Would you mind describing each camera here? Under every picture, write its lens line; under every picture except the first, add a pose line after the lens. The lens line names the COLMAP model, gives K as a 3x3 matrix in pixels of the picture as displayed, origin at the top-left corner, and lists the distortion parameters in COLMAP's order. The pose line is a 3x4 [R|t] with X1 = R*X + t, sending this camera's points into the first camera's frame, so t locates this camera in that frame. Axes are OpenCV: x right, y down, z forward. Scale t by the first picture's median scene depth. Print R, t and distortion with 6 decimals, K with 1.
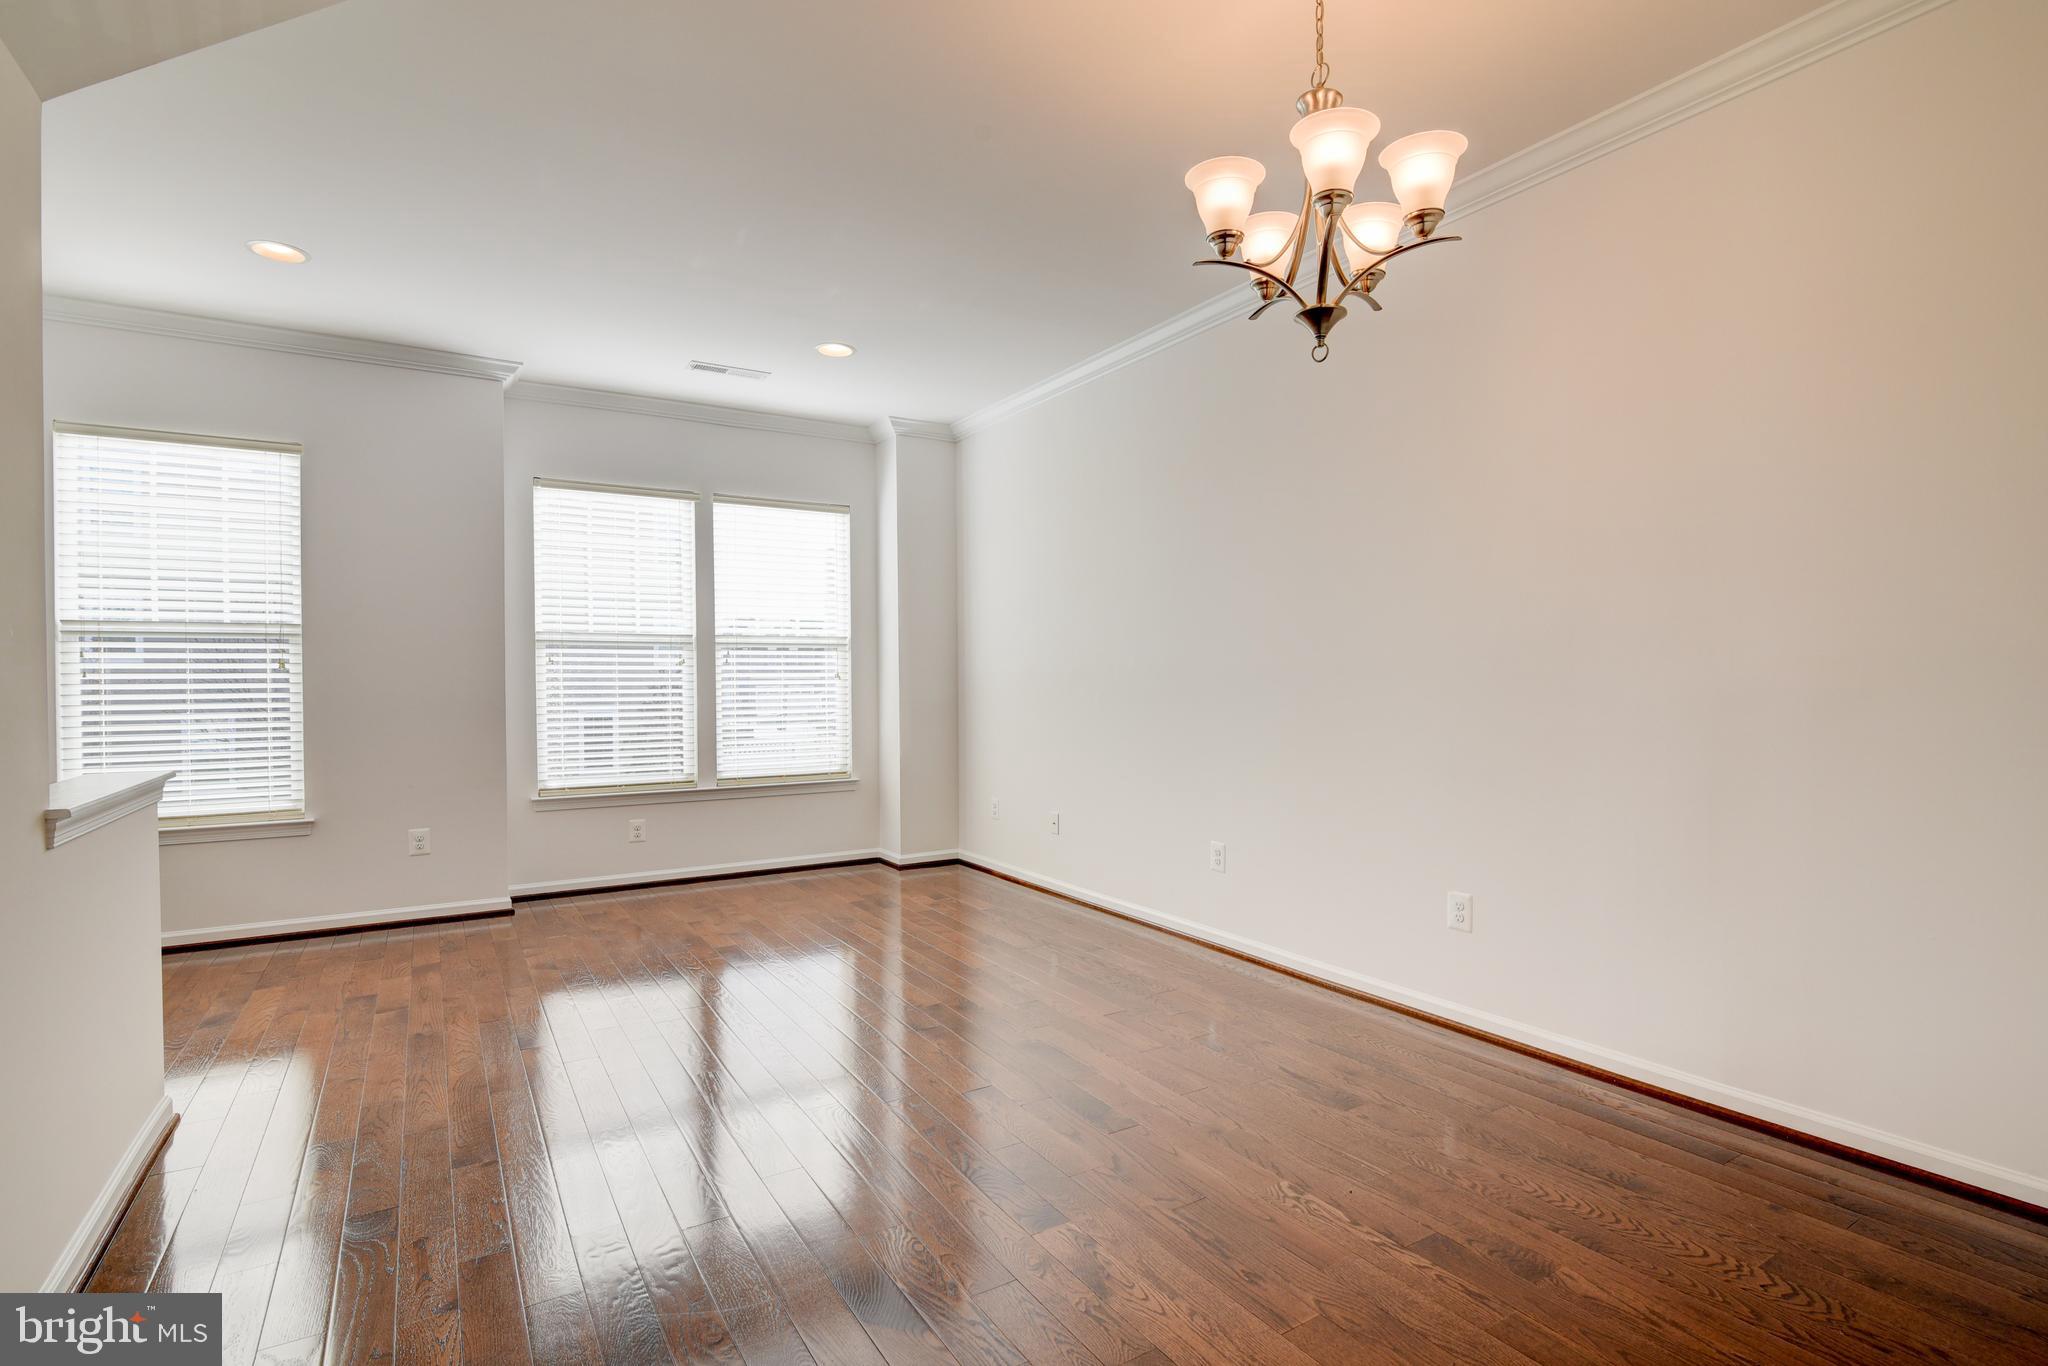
lens RADIAL K [[937.1, 0, 1012.7], [0, 937.1, 693.4], [0, 0, 1]] dist [-0.020911, 0.001522]
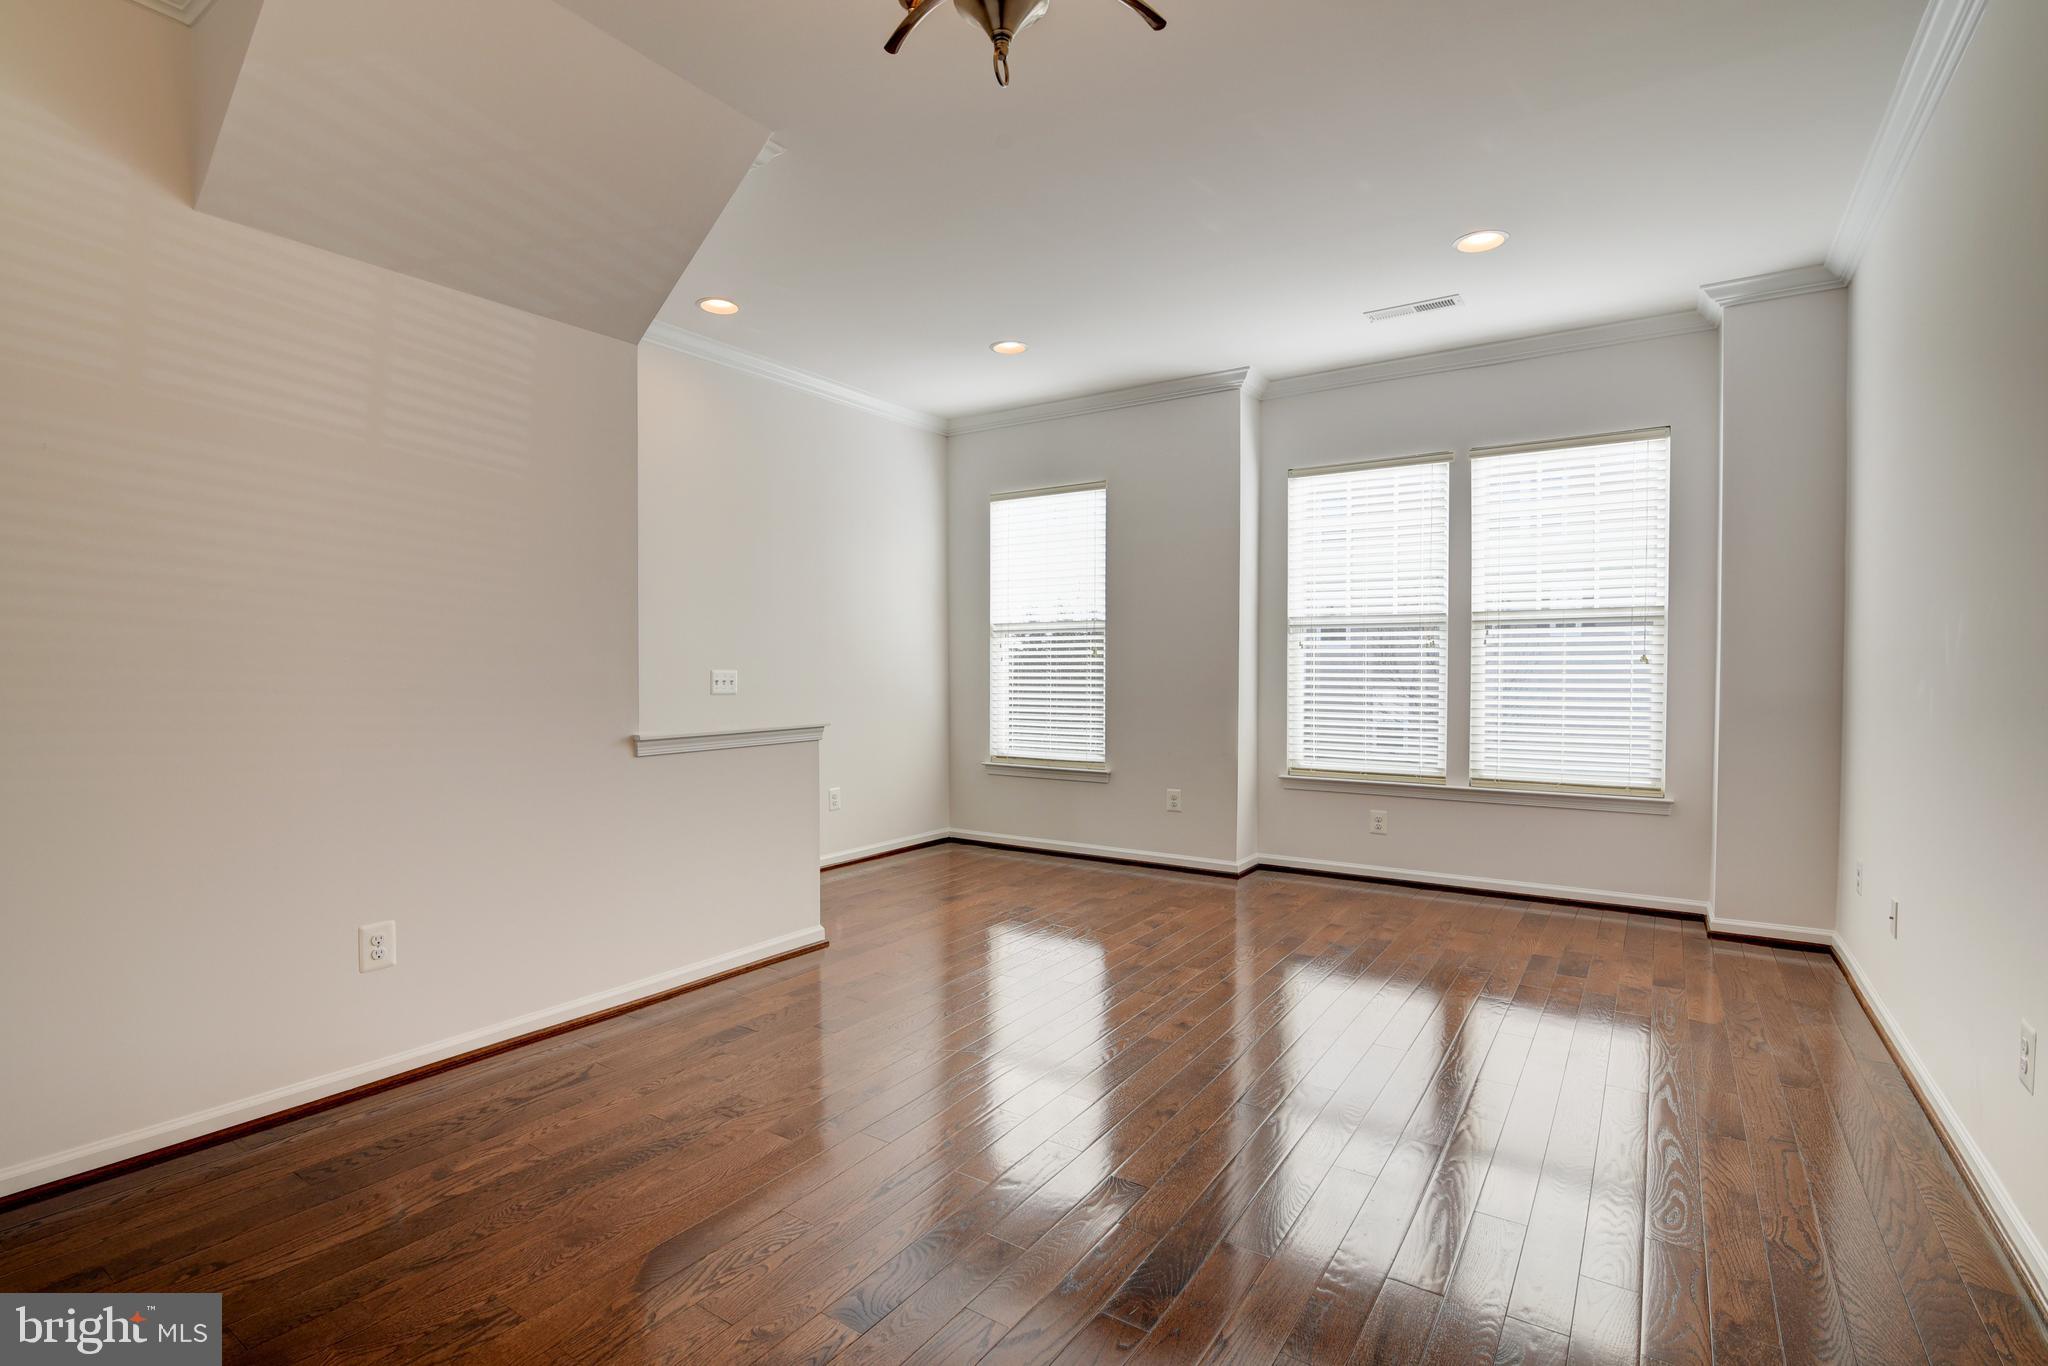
lens RADIAL K [[937.1, 0, 1026.4], [0, 937.1, 690.3], [0, 0, 1]] dist [-0.020911, 0.001522]
pose [[0.441168, 0.027968, -0.896989, 0.273060], [-0.013655, 0.999608, 0.024452, -0.005405], [0.897321, 0.001461, 0.441376, 0.247024]]
